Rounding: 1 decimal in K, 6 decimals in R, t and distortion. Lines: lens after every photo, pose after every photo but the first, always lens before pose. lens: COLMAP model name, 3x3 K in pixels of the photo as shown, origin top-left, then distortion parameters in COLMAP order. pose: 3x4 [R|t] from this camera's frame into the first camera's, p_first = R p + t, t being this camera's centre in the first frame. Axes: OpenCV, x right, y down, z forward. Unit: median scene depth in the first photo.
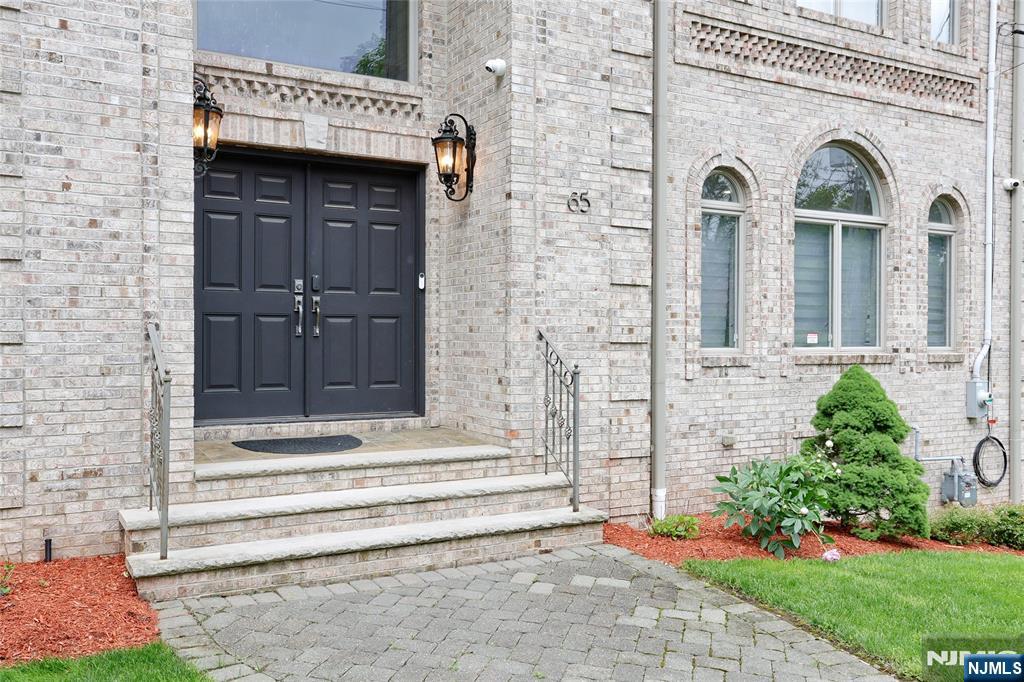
lens RADIAL K [[1002.2, 0, 501.4], [0, 1002.2, 300.8], [0, 0, 1]] dist [0.050597, 0.000000]
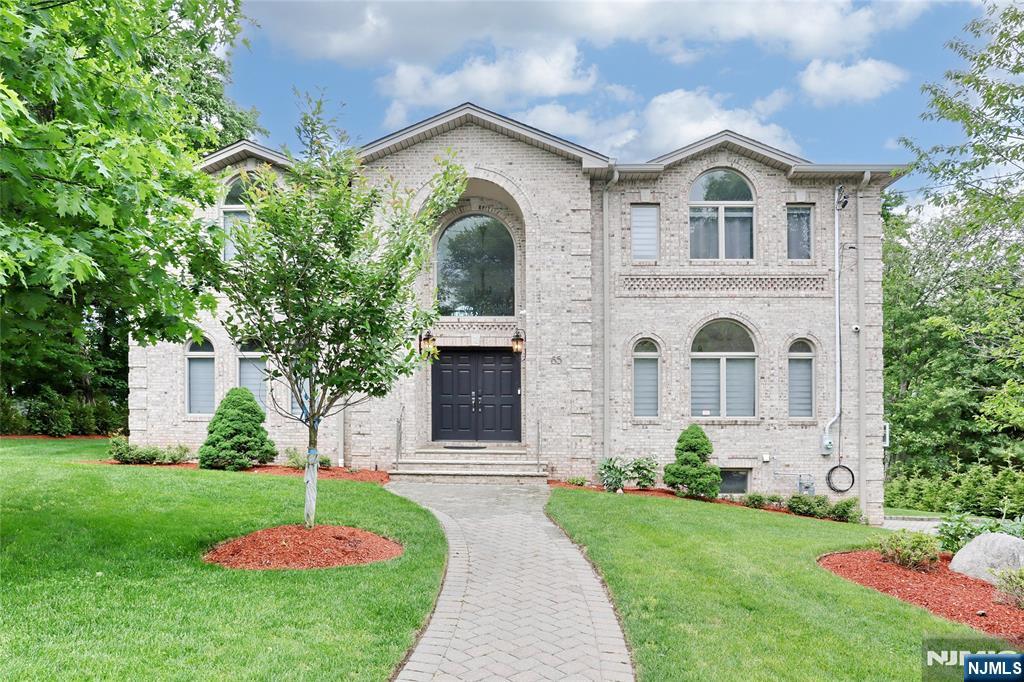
lens RADIAL K [[1300.9, 0, 512.3], [0, 1300.9, 341.7], [0, 0, 1]] dist [-0.043906, 0.000000]
pose [[0.779427, -0.049983, -0.624496, 1.915364], [0.015277, 0.998032, -0.060812, 0.054520], [0.626307, 0.037858, 0.778657, -1.568578]]
